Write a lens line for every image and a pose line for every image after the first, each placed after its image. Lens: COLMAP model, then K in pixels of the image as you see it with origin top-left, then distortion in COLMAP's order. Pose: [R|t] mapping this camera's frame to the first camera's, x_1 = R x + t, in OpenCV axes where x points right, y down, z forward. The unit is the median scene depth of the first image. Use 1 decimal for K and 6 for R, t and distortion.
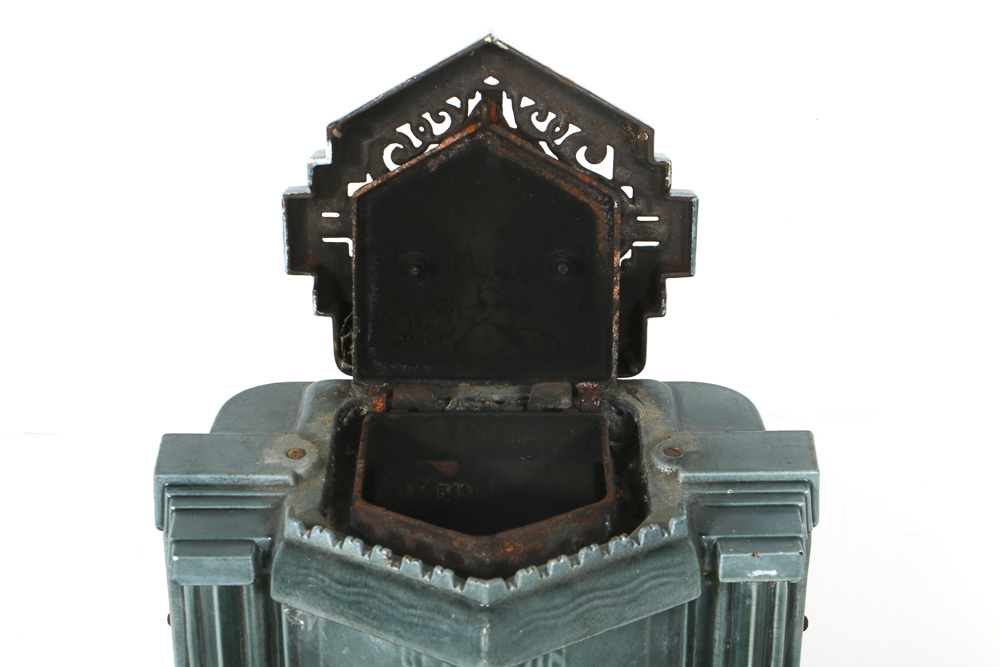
lens RADIAL K [[1843.2, 0, 508.1], [0, 1843.2, 327.2], [0, 0, 1]] dist [0.115412, 0.000000]
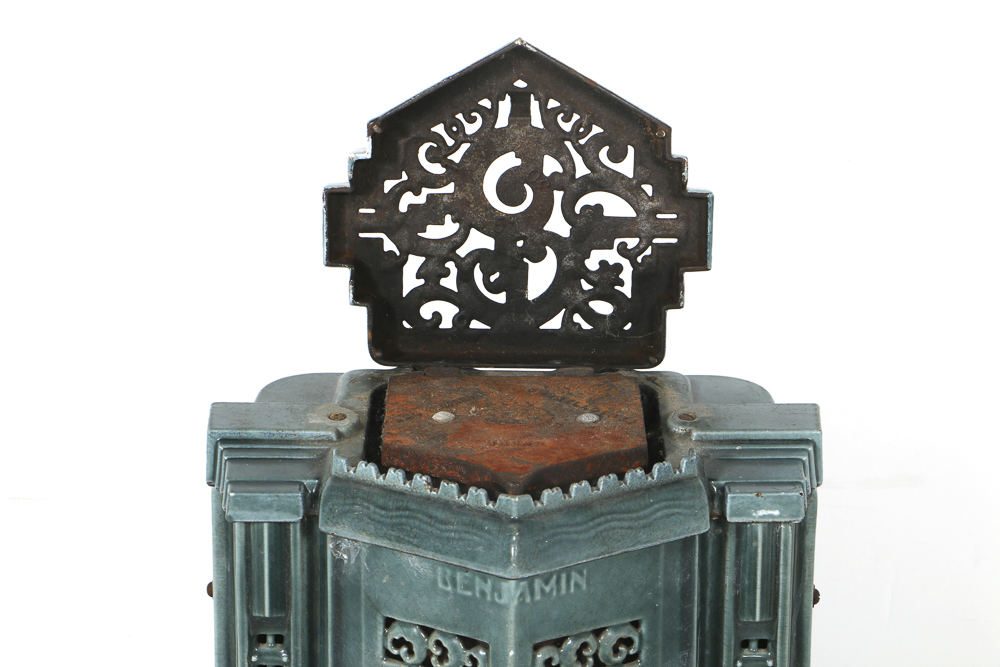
lens RADIAL K [[2855.4, 0, 494.3], [0, 2855.4, 333.3], [0, 0, 1]] dist [0.367729, 0.000000]
pose [[0.999951, 0.007708, -0.006212, -0.013509], [-0.008422, 0.992190, -0.124454, 0.232054], [0.005204, 0.124500, 0.992206, -0.675890]]
